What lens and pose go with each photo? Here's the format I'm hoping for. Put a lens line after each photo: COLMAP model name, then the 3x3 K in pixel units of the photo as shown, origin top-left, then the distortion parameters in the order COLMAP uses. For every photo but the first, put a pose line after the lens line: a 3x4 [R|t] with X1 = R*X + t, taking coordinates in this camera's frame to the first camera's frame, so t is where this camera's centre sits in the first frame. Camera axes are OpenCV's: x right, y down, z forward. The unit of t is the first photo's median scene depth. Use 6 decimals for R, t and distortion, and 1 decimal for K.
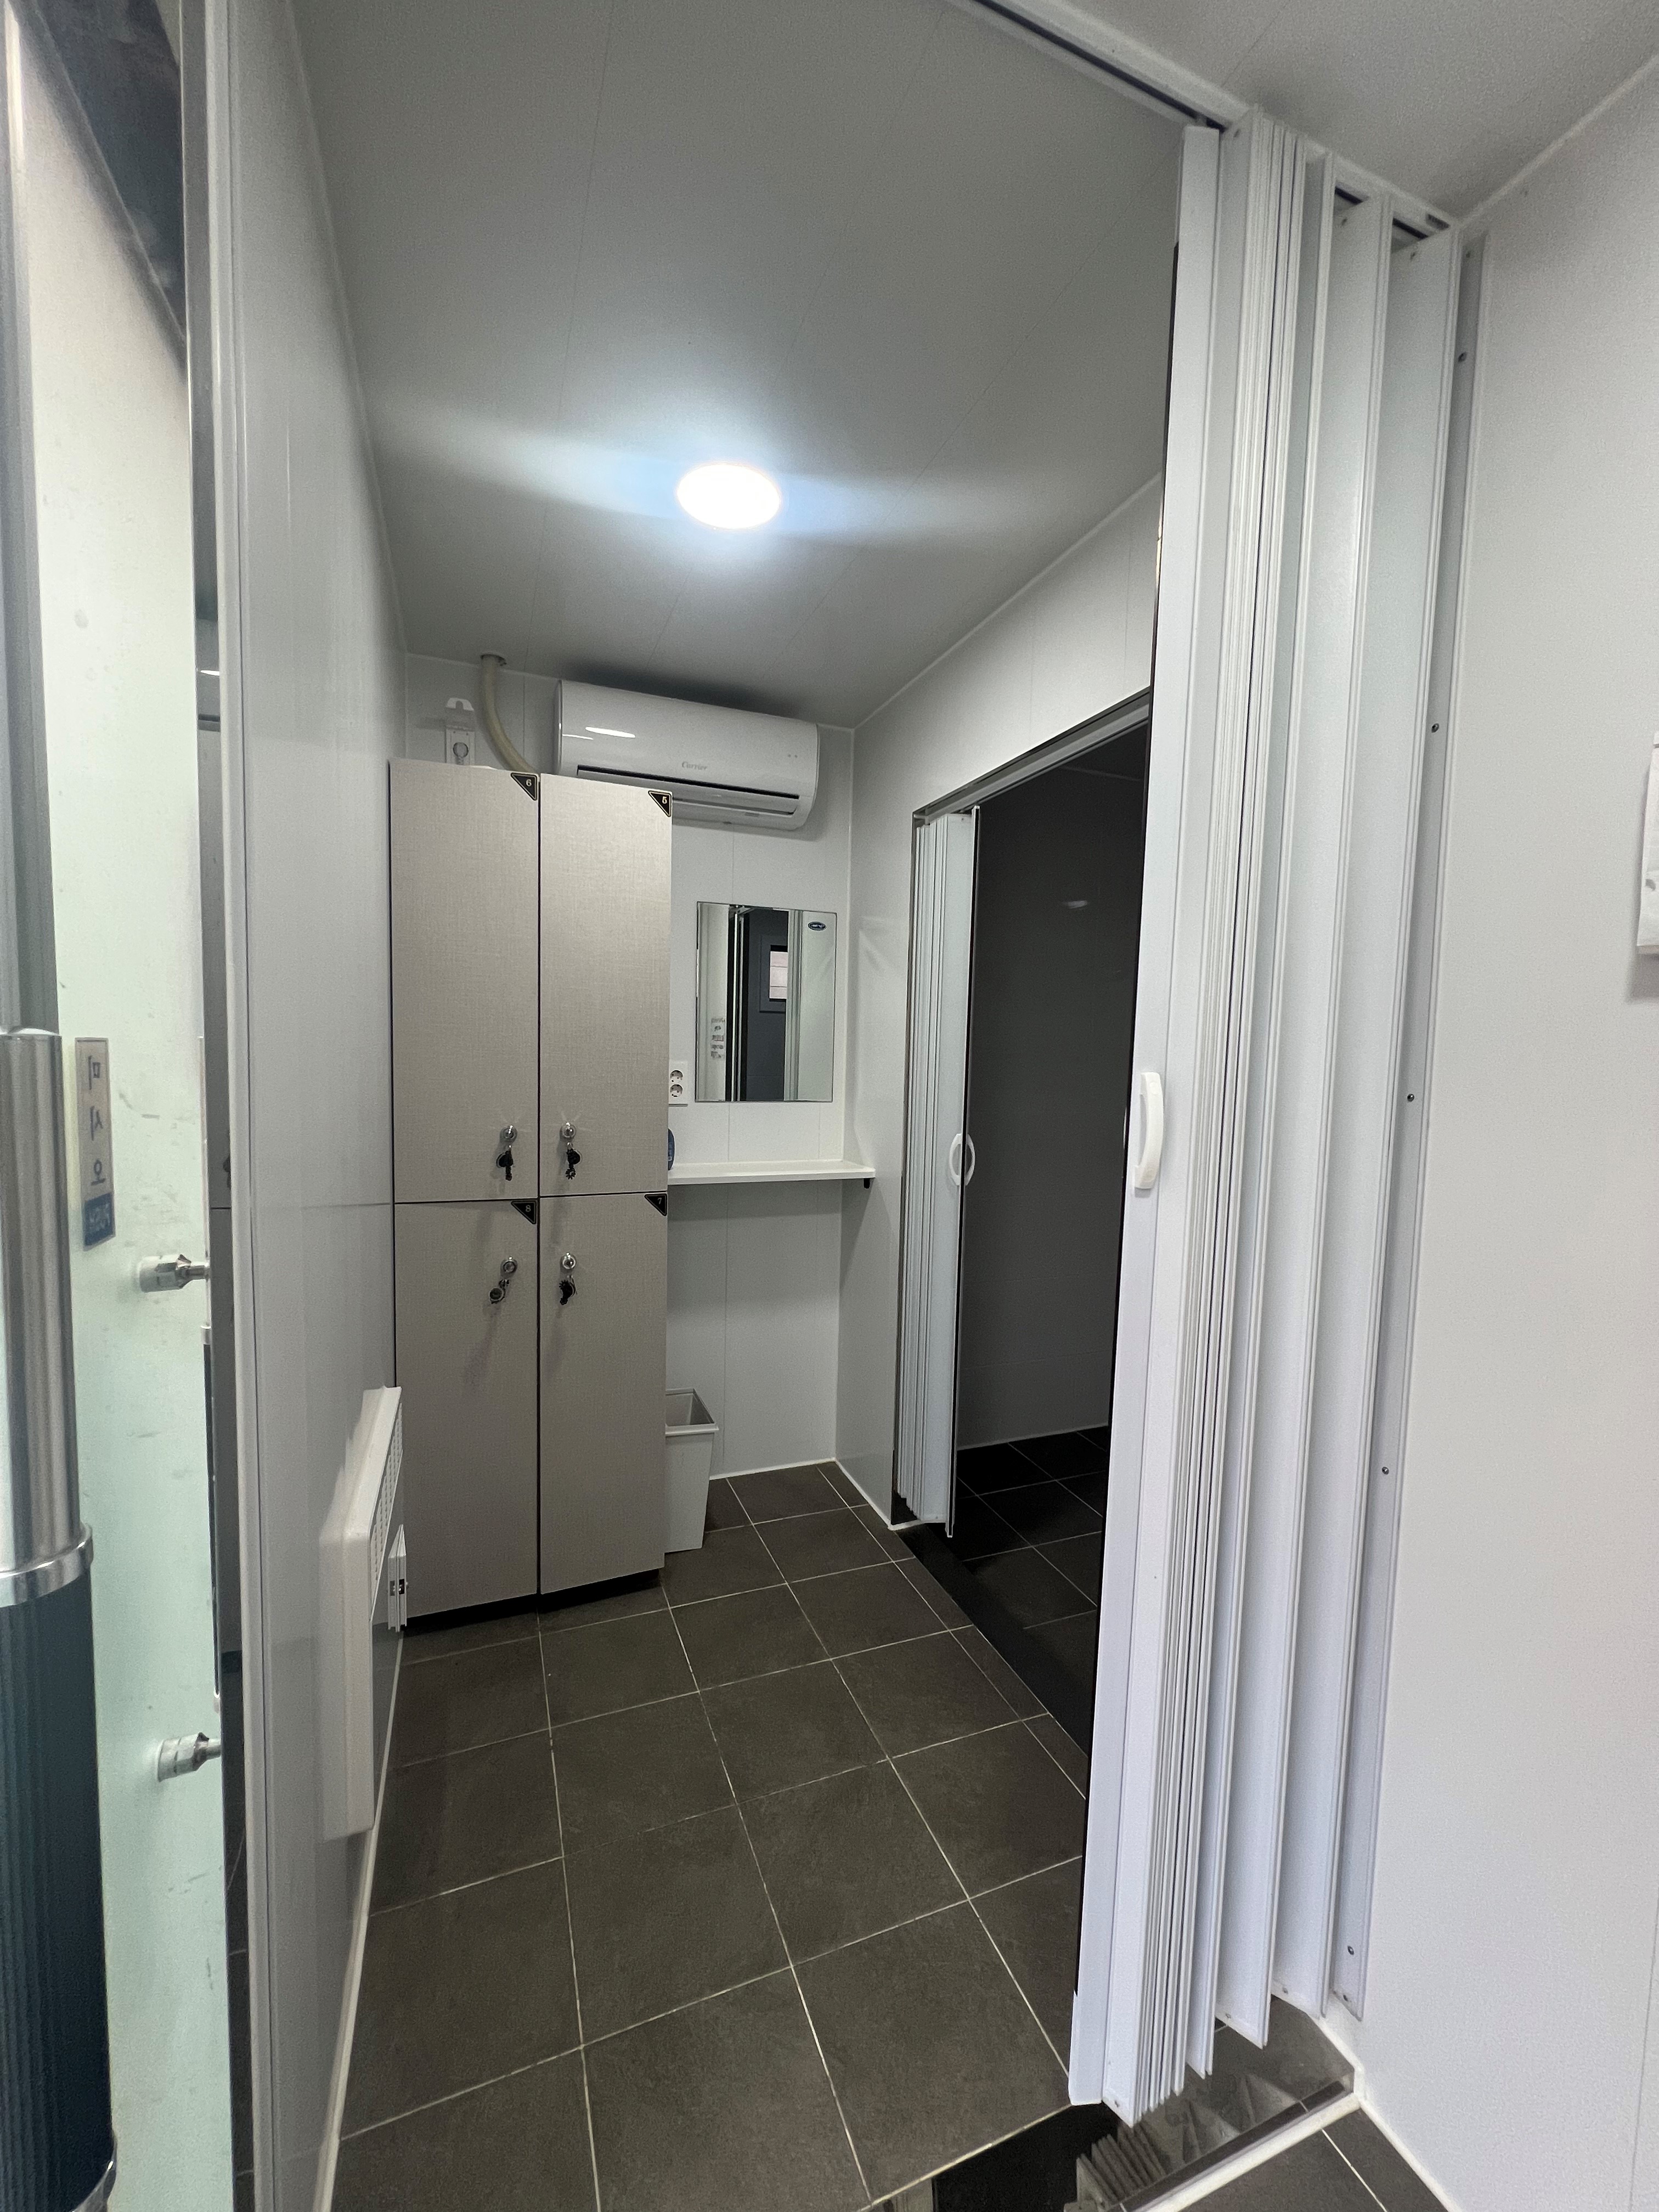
lens RADIAL K [[902.4, 0, 835.9], [0, 902.4, 1108.2], [0, 0, 1]] dist [-0.000506, 0.000003]
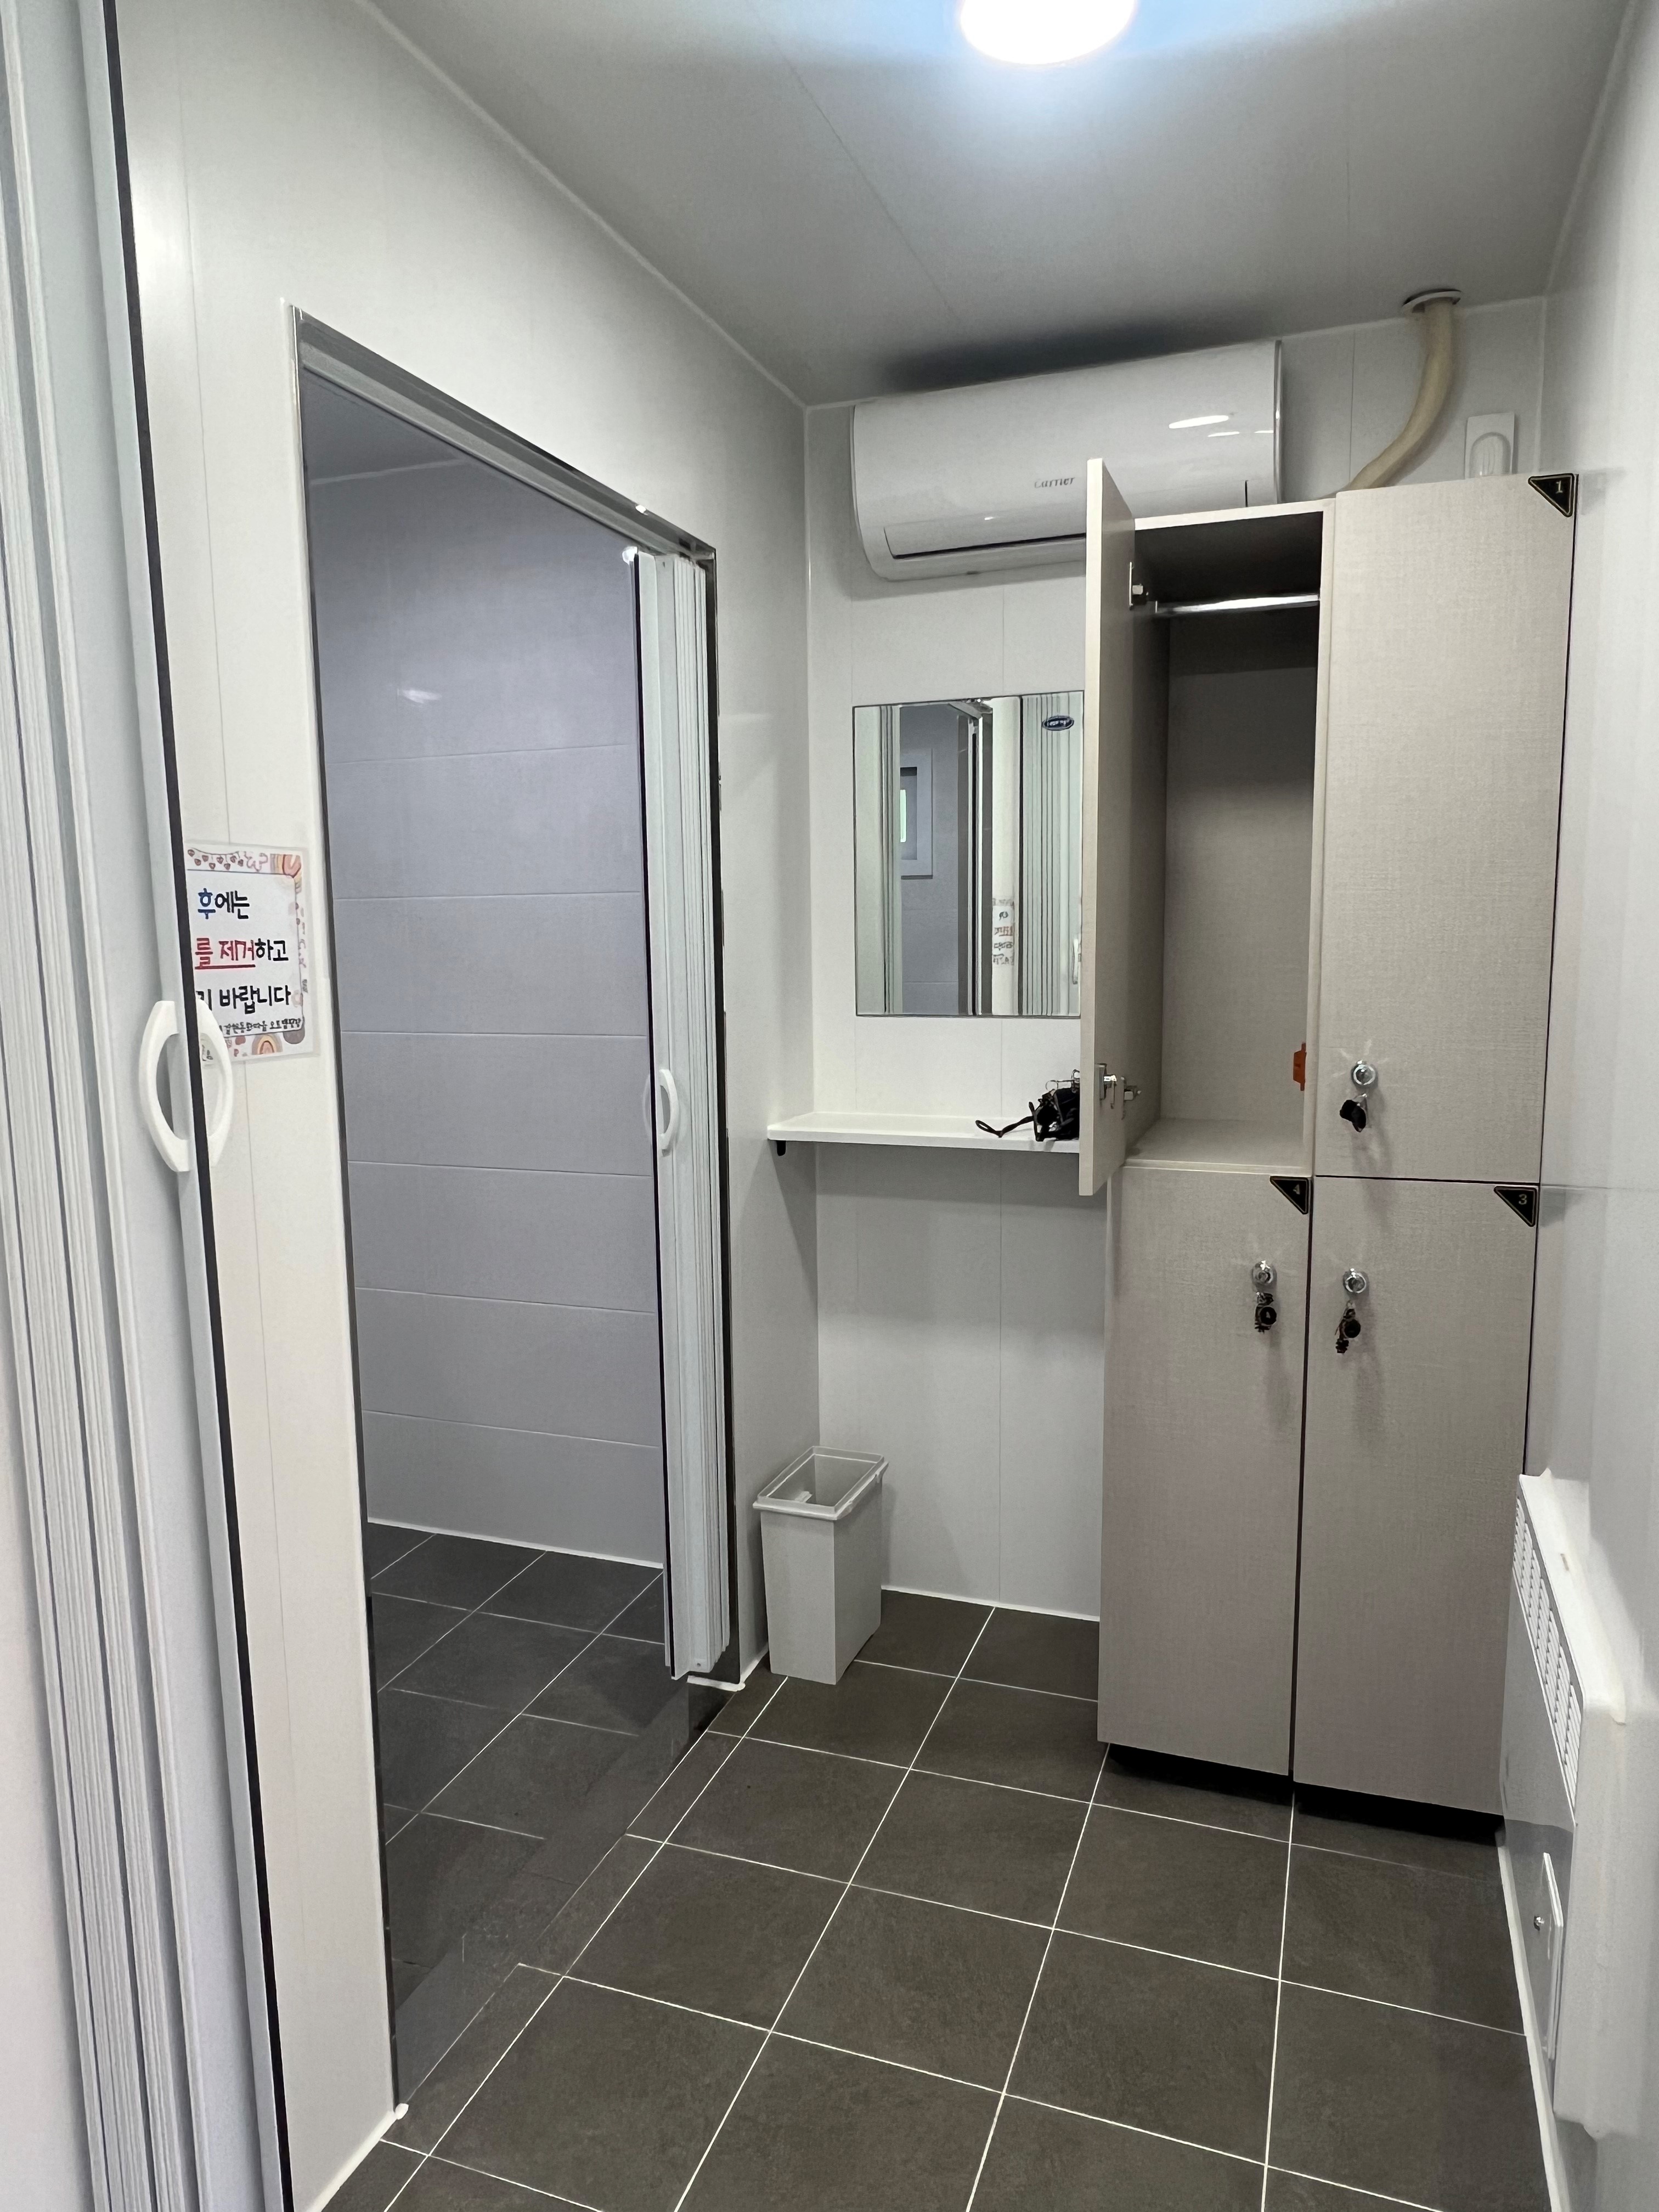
lens RADIAL K [[1410.0, 0, 827.6], [0, 1410.0, 1113.8], [0, 0, 1]] dist [0.002692, -0.000061]
pose [[0.740696, 0.056134, -0.669491, 0.382396], [-0.019611, 0.997885, 0.061971, -0.000100], [0.671554, -0.032772, 0.740231, 0.154385]]
